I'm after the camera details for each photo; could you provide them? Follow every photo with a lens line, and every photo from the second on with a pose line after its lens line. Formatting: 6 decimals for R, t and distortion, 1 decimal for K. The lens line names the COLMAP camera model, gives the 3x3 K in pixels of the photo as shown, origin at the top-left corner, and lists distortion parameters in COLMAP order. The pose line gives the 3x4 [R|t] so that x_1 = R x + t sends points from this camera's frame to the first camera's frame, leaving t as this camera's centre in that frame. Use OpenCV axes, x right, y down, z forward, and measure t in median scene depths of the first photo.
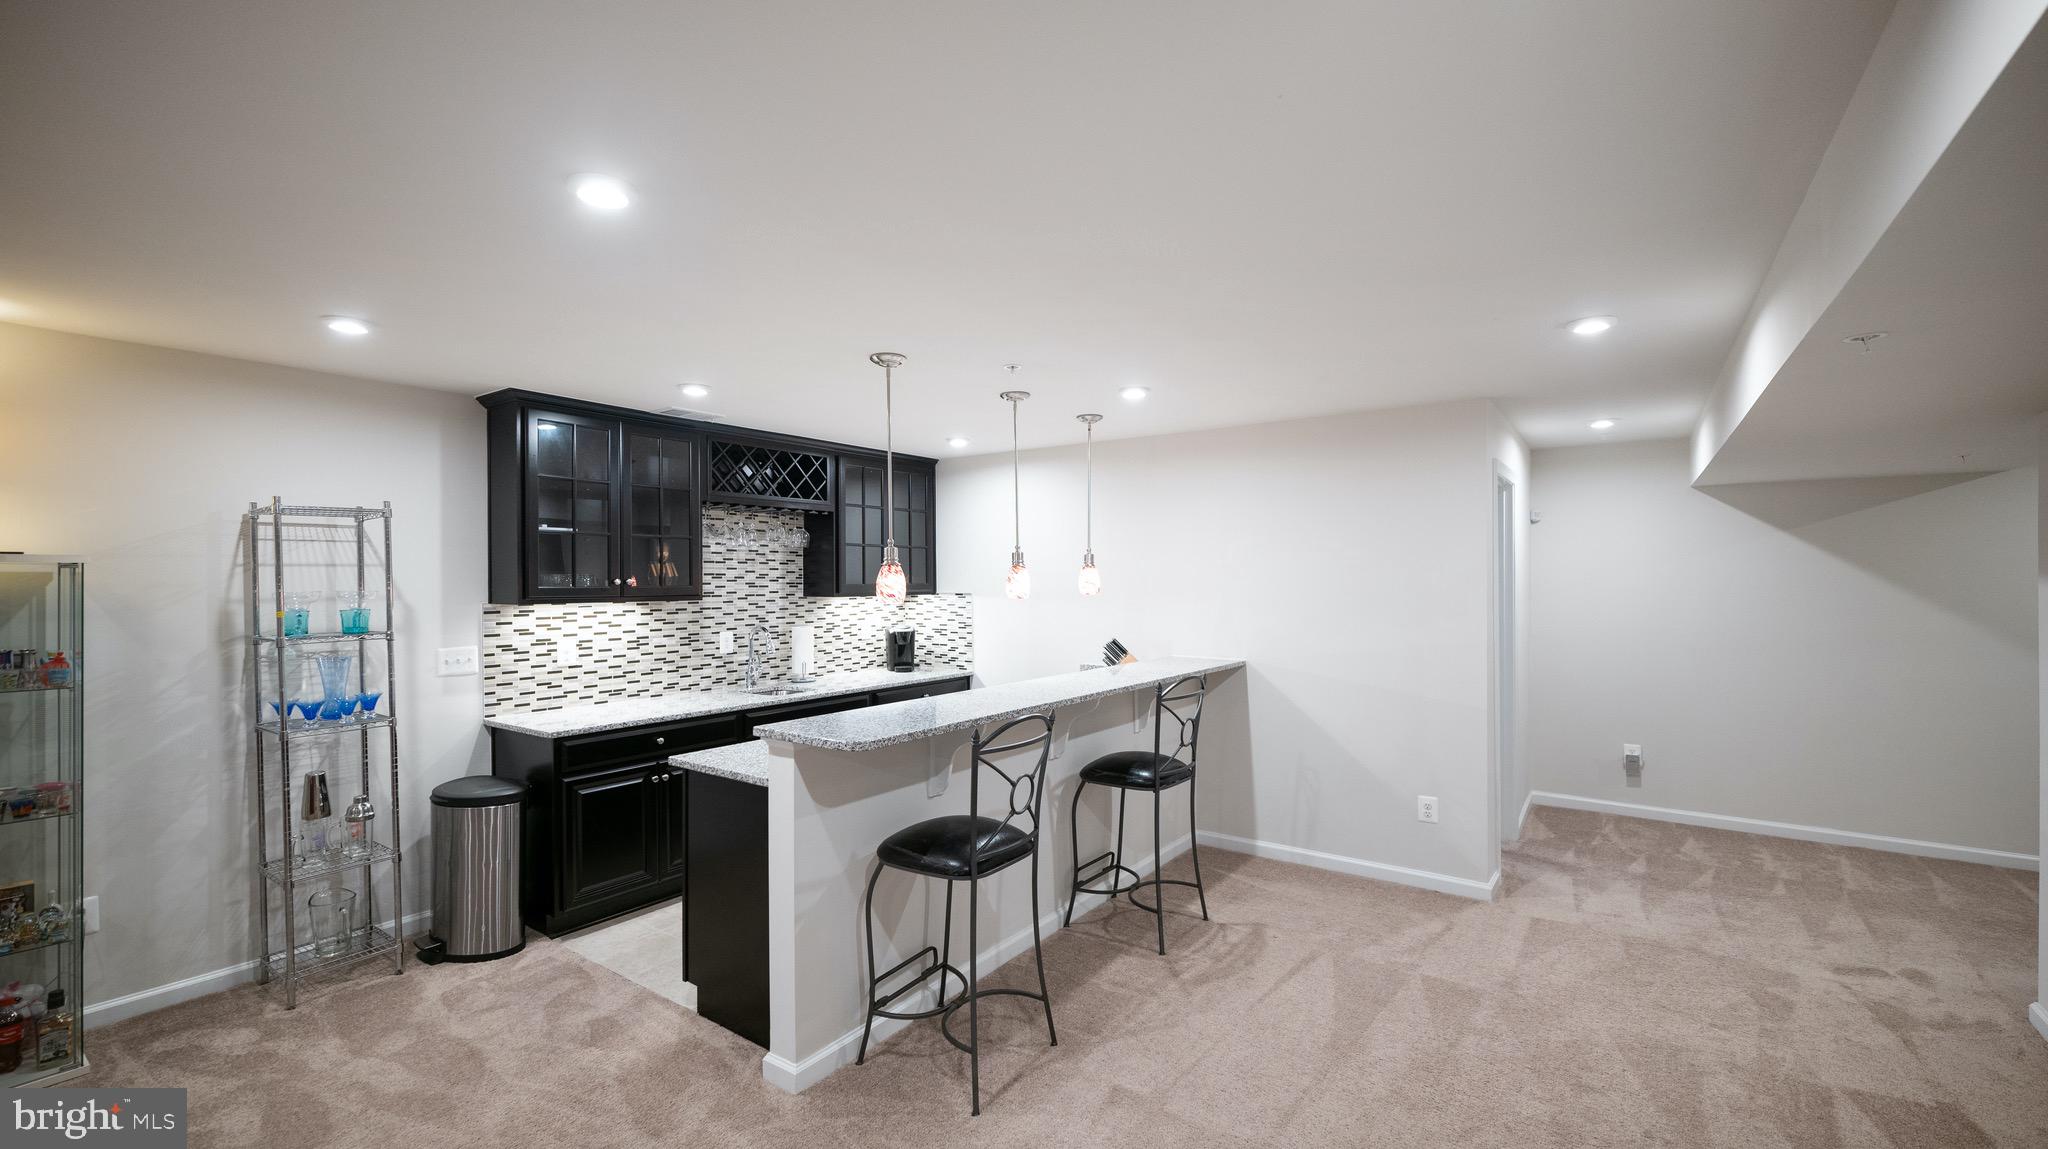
lens RADIAL K [[837.3, 0, 1009.8], [0, 837.3, 581.4], [0, 0, 1]] dist [0.002440, -0.000422]
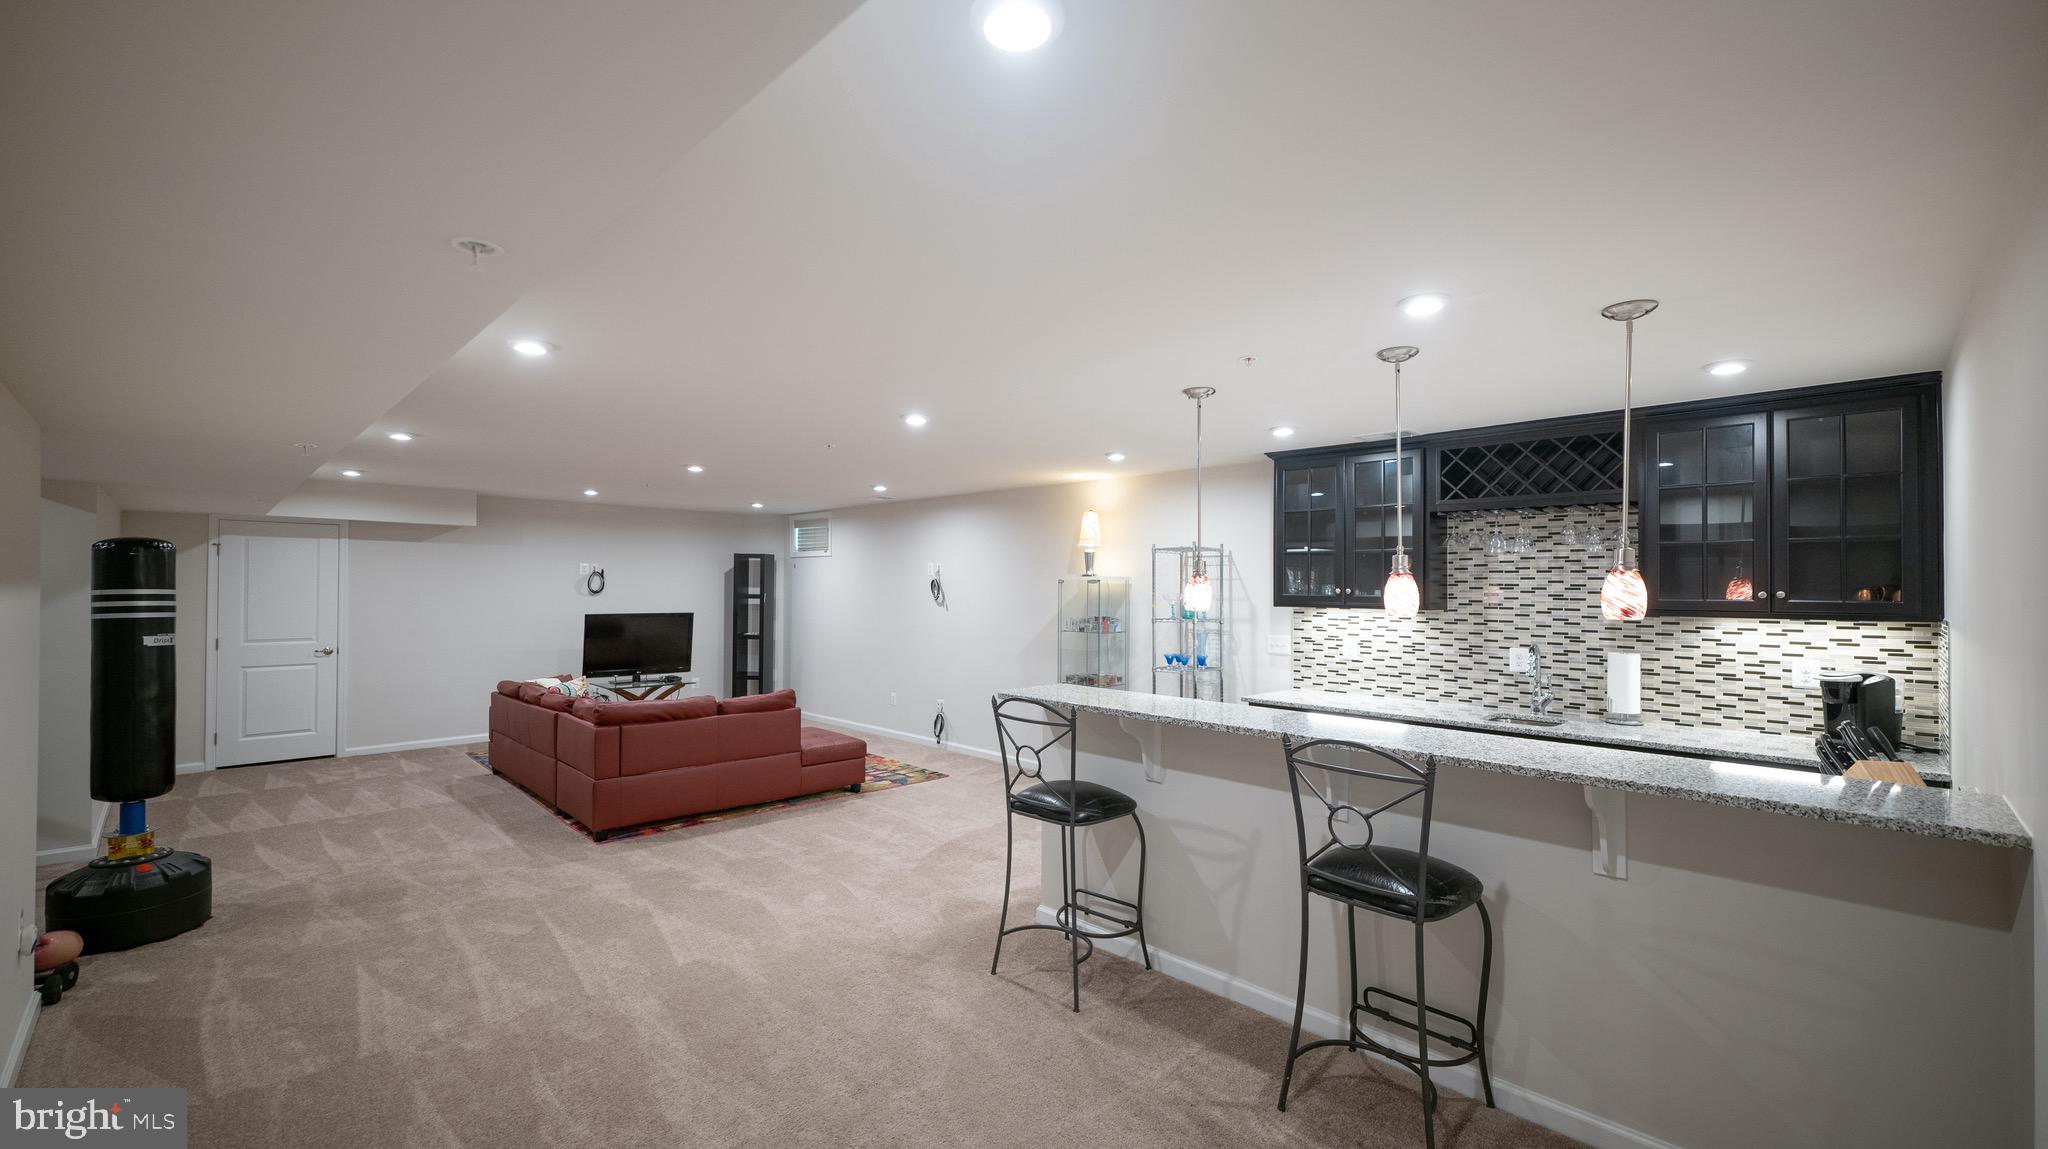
lens RADIAL K [[837.3, 0, 1010.4], [0, 837.3, 569.1], [0, 0, 1]] dist [0.002440, -0.000422]
pose [[-0.170087, -0.016403, -0.985293, 0.699520], [-0.006510, 0.999858, -0.015522, -0.008416], [0.985408, 0.003774, -0.170170, 0.655804]]
